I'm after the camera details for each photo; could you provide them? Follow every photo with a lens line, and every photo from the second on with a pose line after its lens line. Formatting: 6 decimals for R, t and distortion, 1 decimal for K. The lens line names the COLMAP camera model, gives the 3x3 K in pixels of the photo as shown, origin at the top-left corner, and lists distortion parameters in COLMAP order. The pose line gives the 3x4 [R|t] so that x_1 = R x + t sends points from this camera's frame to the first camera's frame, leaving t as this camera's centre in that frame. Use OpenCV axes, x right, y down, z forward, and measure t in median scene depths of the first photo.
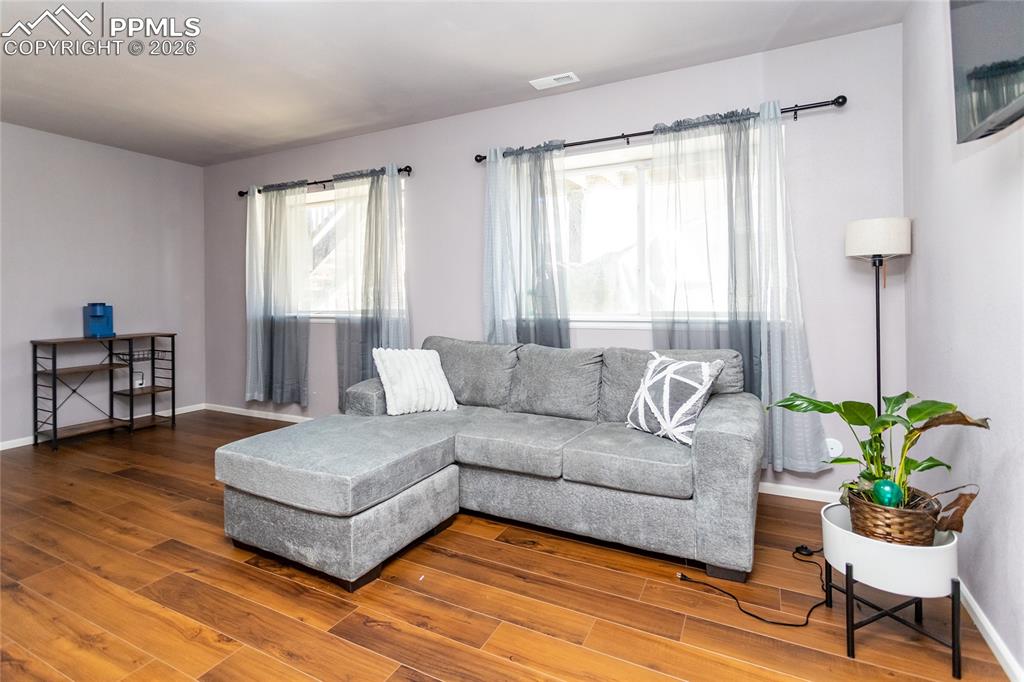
lens RADIAL K [[503.5, 0, 515.7], [0, 503.5, 300.5], [0, 0, 1]] dist [-0.011113, 0.003732]
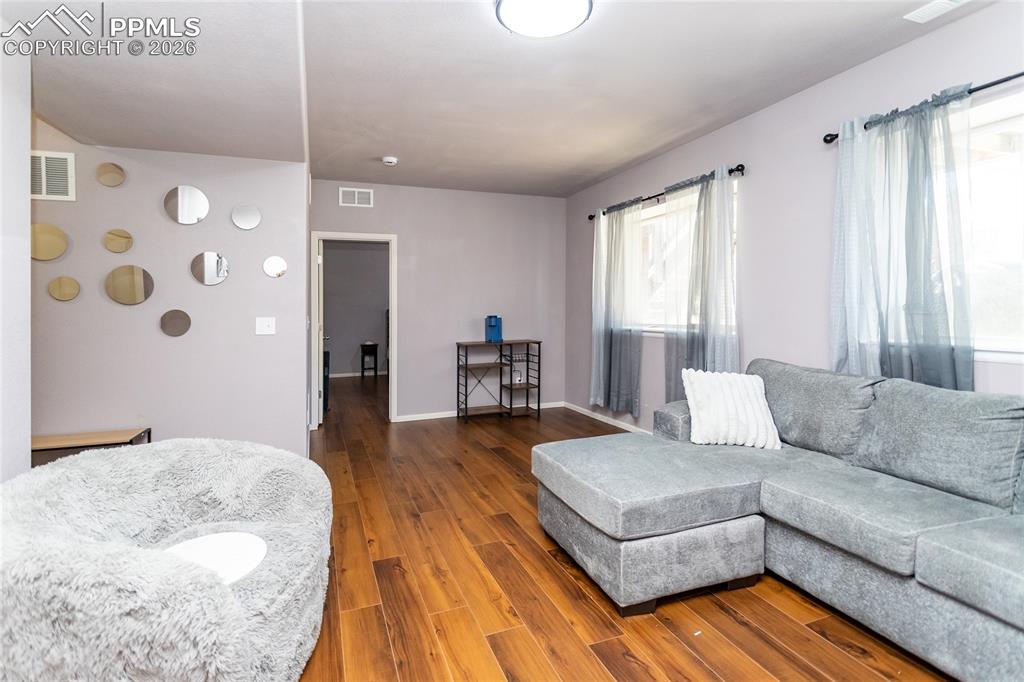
lens RADIAL K [[503.5, 0, 496.1], [0, 503.5, 312.8], [0, 0, 1]] dist [-0.011113, 0.003732]
pose [[0.724644, 0.002268, -0.689120, 0.109219], [0.005138, 0.999949, 0.008693, -0.019176], [0.689104, -0.009840, 0.724595, 0.071102]]
